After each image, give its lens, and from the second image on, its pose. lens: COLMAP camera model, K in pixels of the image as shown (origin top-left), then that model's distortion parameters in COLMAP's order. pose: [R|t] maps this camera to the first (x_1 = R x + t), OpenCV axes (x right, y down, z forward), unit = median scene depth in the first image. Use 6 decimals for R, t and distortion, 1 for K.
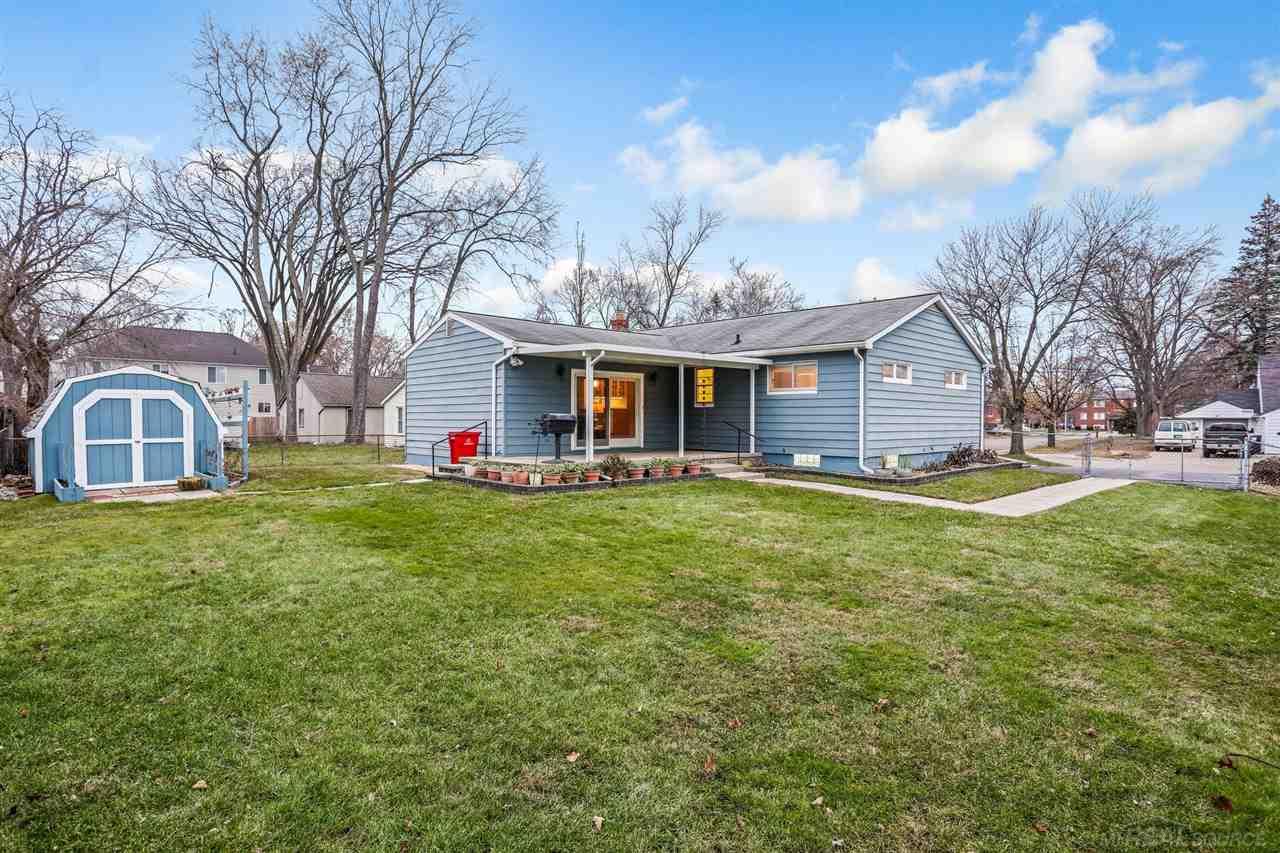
lens RADIAL K [[659.8, 0, 684.5], [0, 659.8, 423.2], [0, 0, 1]] dist [-0.036108, 0.000056]
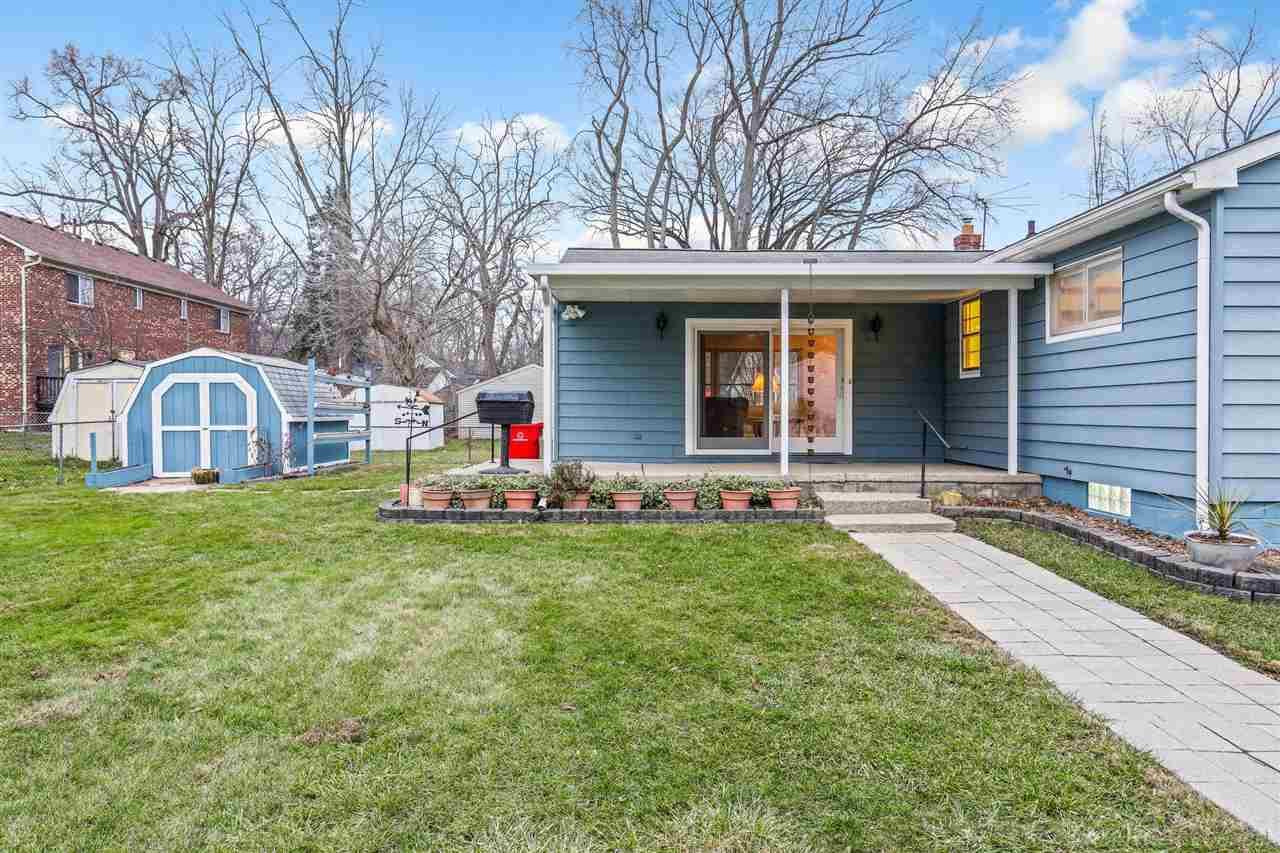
lens RADIAL K [[847.6, 0, 639.5], [0, 847.6, 403.7], [0, 0, 1]] dist [-0.004542, -0.000600]
pose [[0.704869, -0.009400, -0.709275, 0.449247], [-0.004124, 0.999841, -0.017349, 0.010840], [0.709325, 0.015154, 0.704718, 0.552395]]
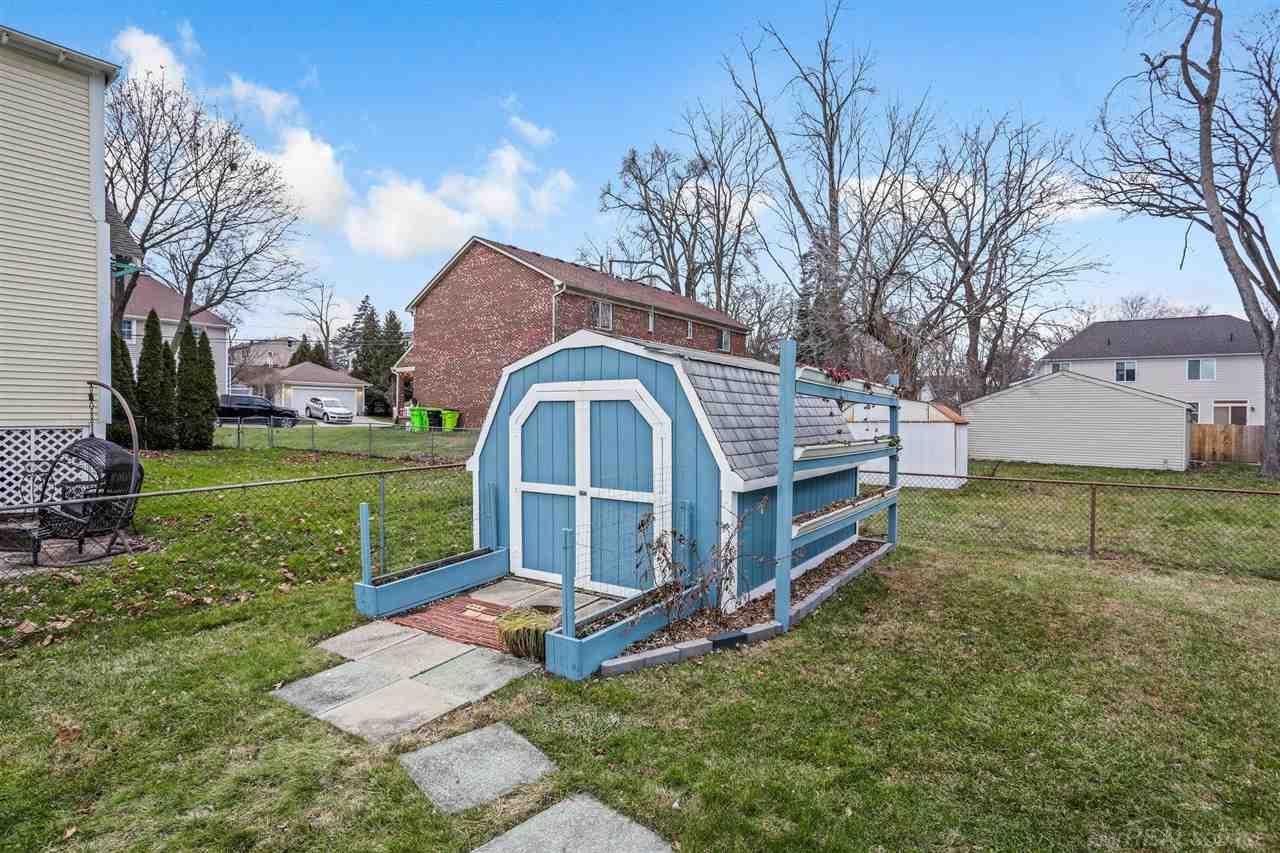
lens RADIAL K [[629.7, 0, 641.6], [0, 629.7, 405.6], [0, 0, 1]] dist [-0.002550, -0.000070]
pose [[0.159035, -0.015506, -0.987151, -0.375565], [-0.017384, 0.999678, -0.018504, -0.025420], [0.987120, 0.020104, 0.158714, 0.923641]]
